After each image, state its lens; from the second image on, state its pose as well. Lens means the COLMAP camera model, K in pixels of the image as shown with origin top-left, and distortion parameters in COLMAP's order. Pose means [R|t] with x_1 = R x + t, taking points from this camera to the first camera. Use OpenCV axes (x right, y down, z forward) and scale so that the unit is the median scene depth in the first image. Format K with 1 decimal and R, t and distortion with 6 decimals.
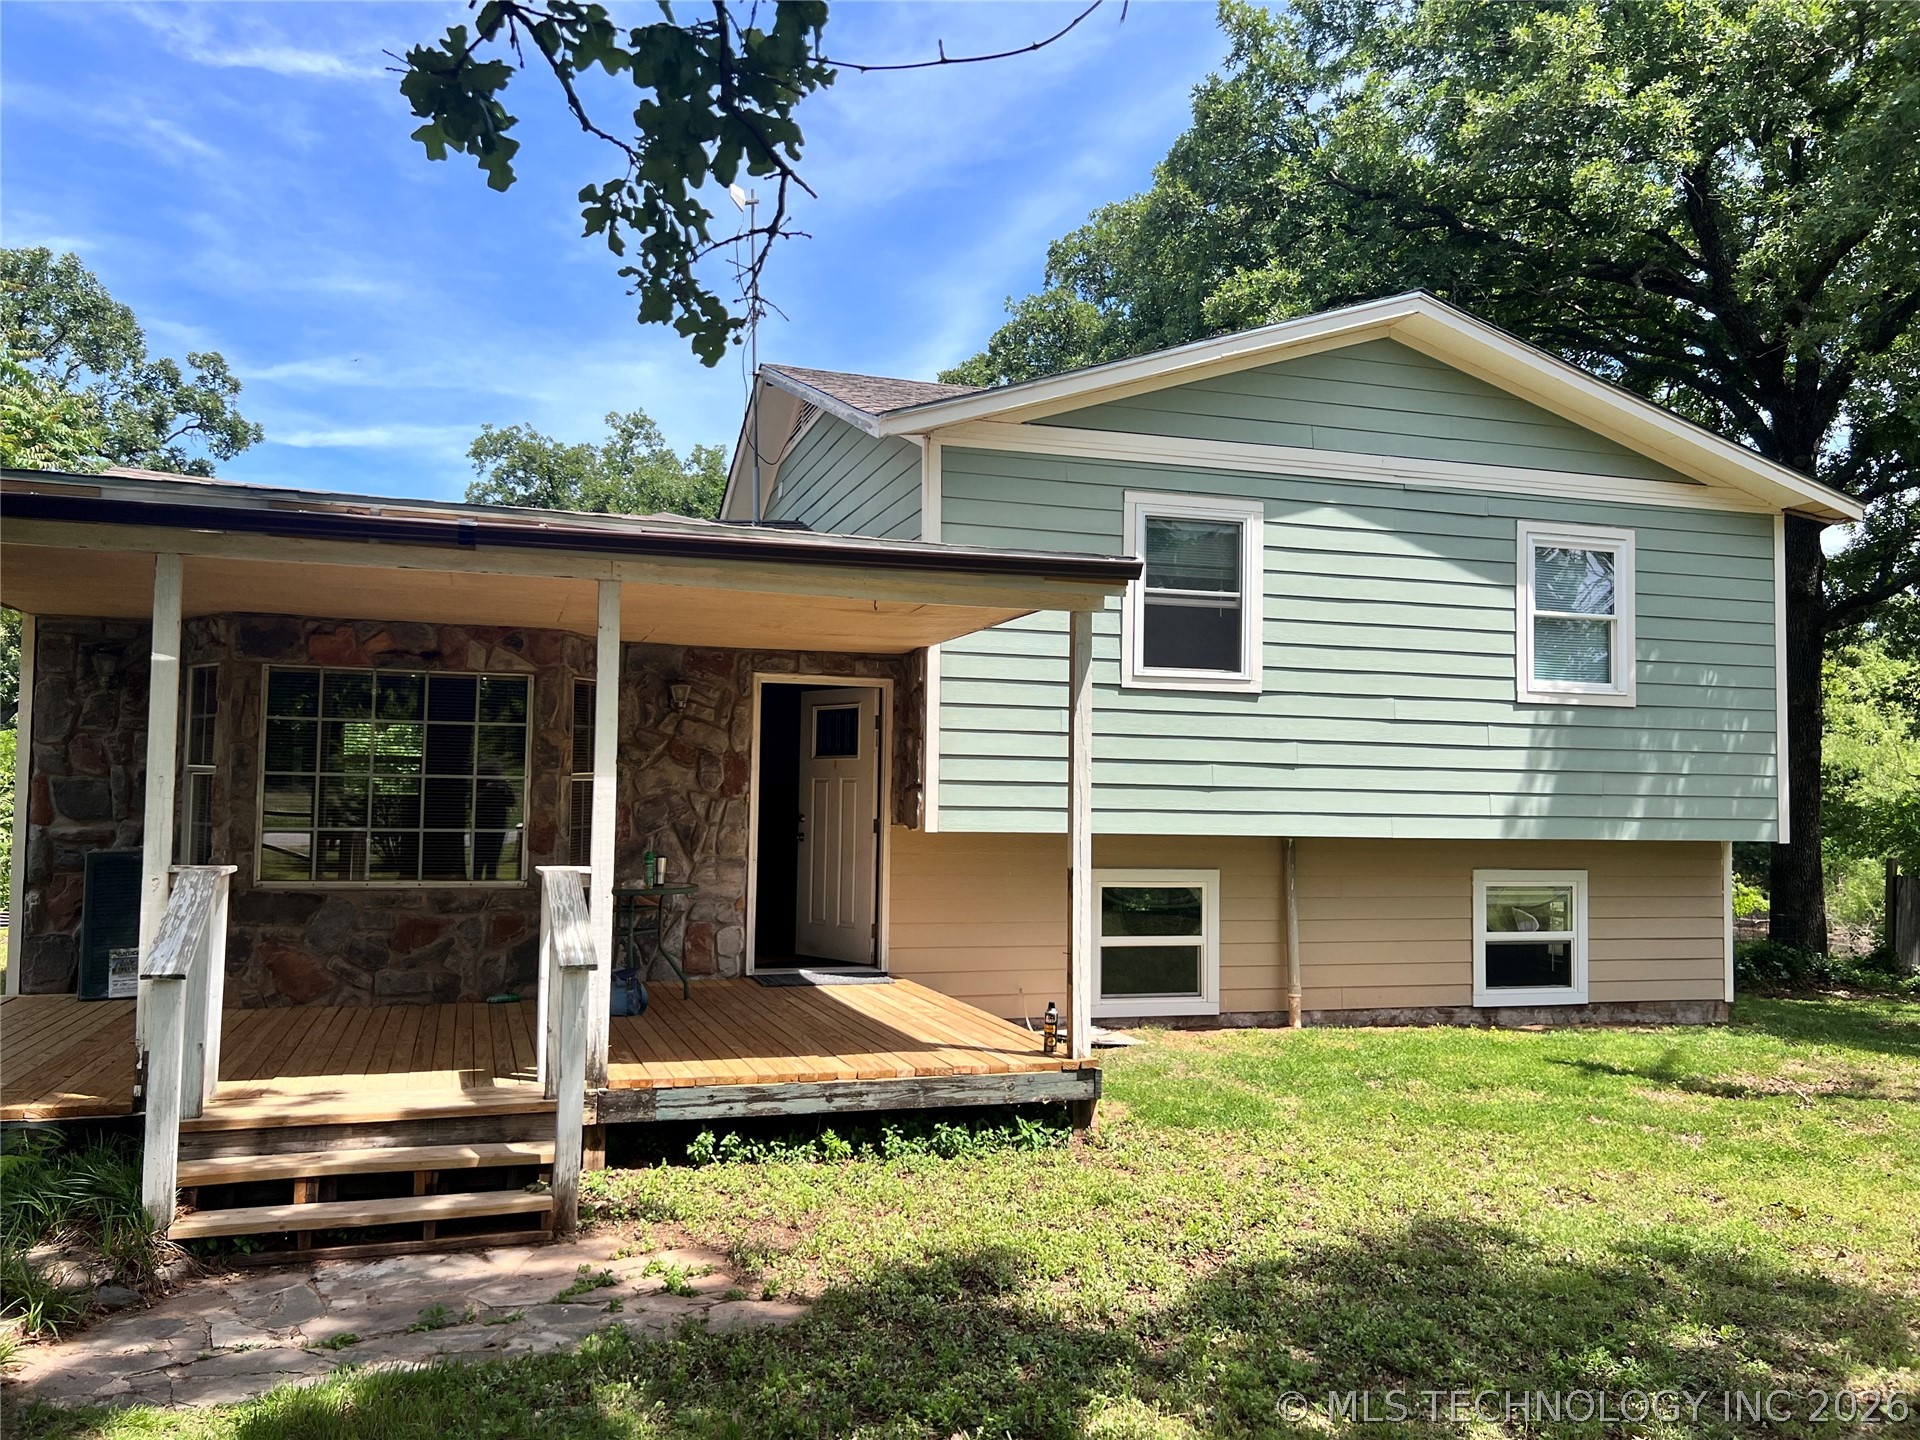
lens RADIAL K [[1329.7, 0, 960.0], [0, 1329.7, 720.0], [0, 0, 1]] dist [-0.000724, -0.000554]
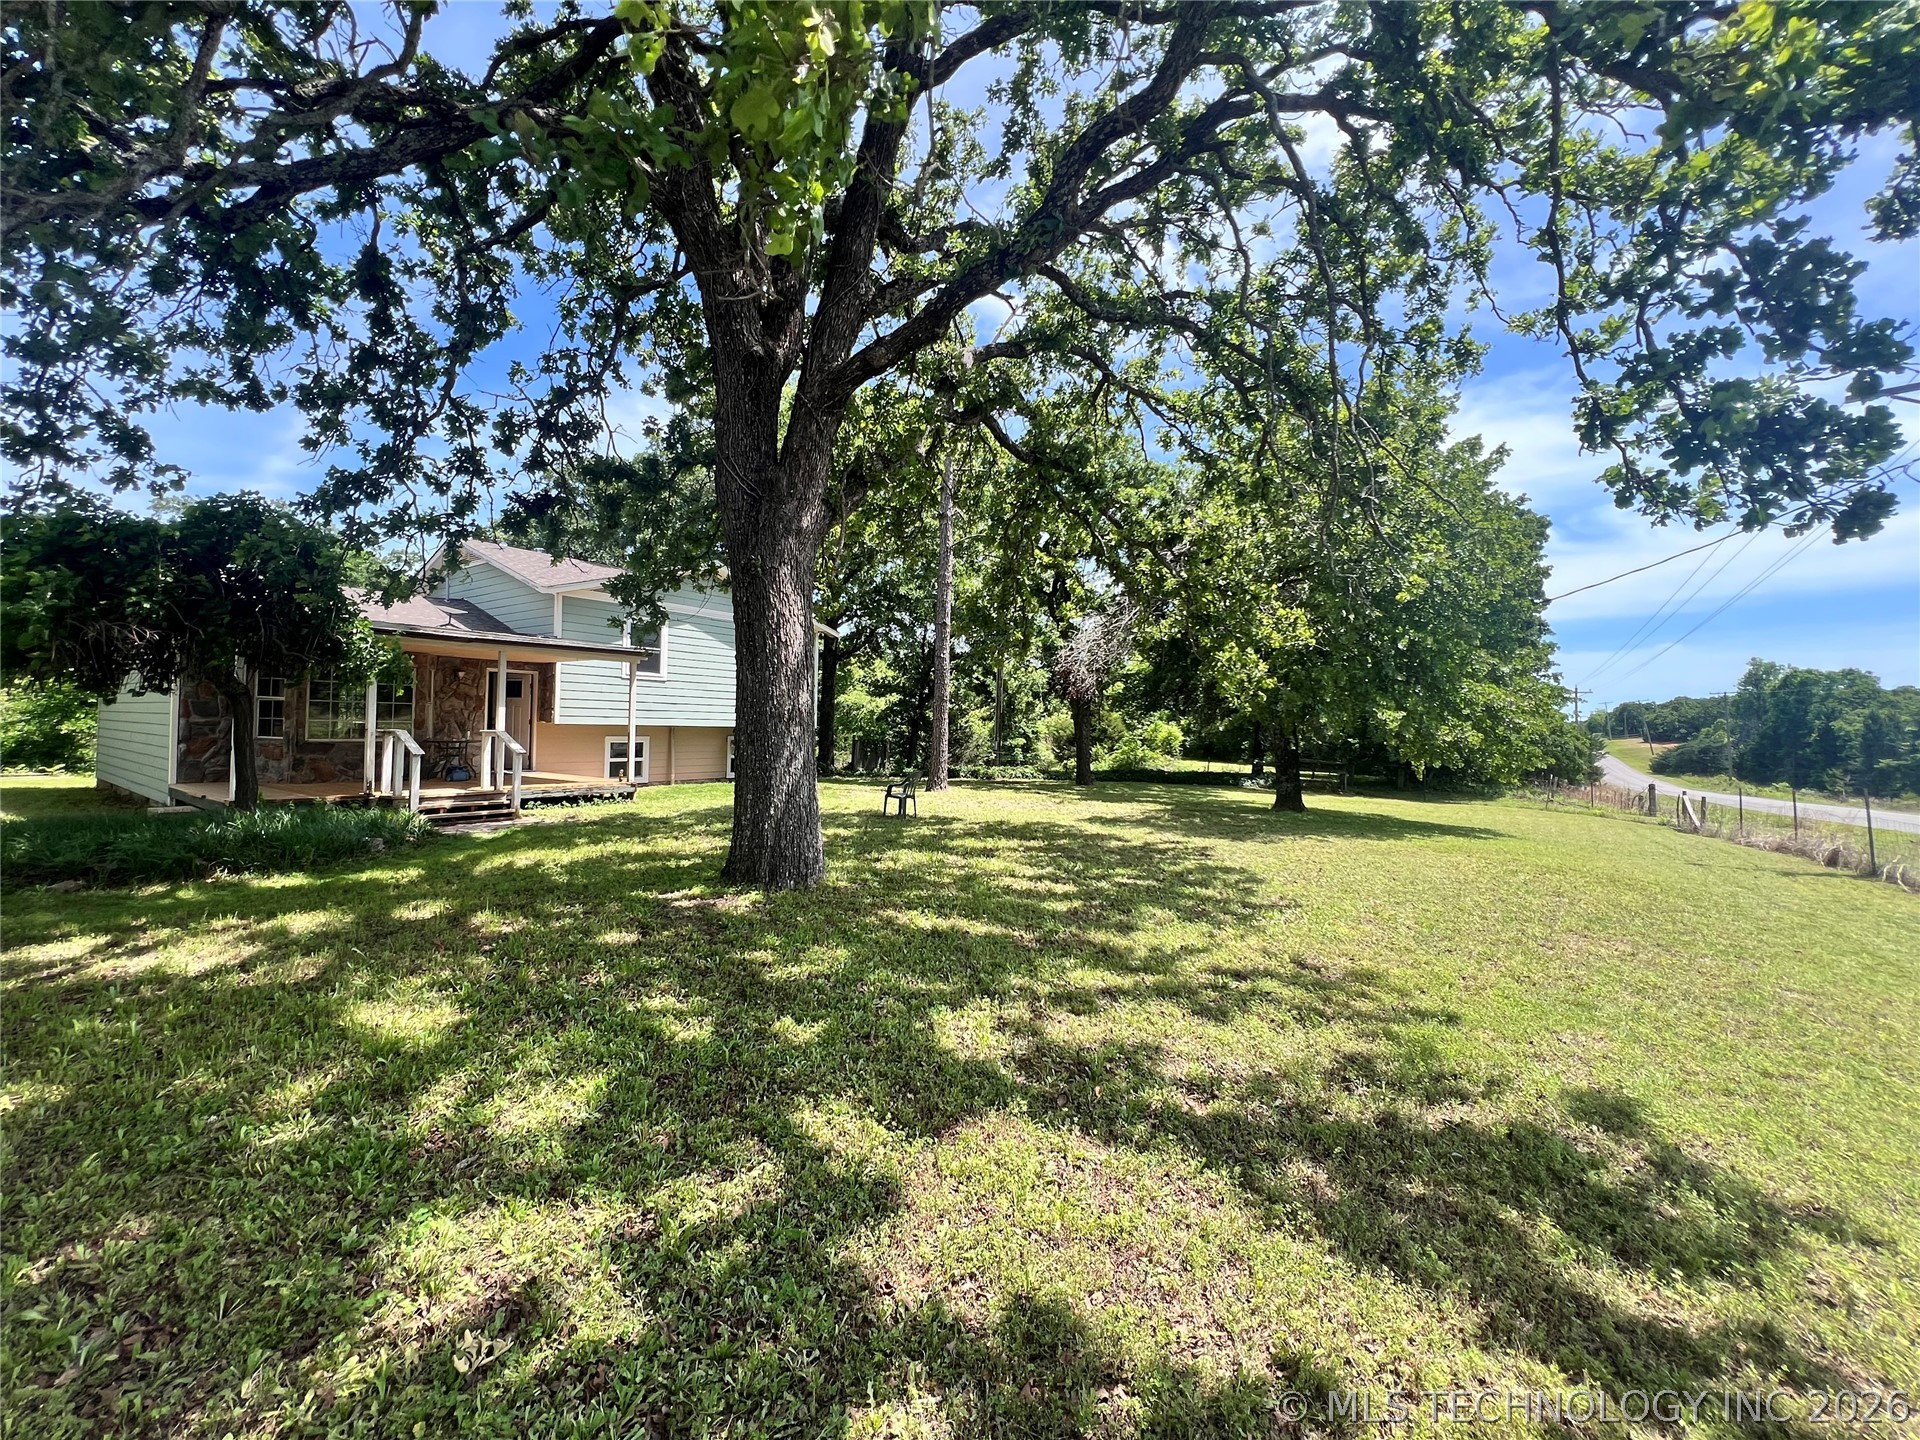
lens RADIAL K [[775.5, 0, 958.9], [0, 775.5, 722.3], [0, 0, 1]] dist [-0.000370, -0.000051]
pose [[0.762741, 0.002834, 0.646697, -0.461959], [-0.032783, 0.998874, 0.034289, -0.008896], [-0.645872, -0.047354, 0.761976, -0.923635]]
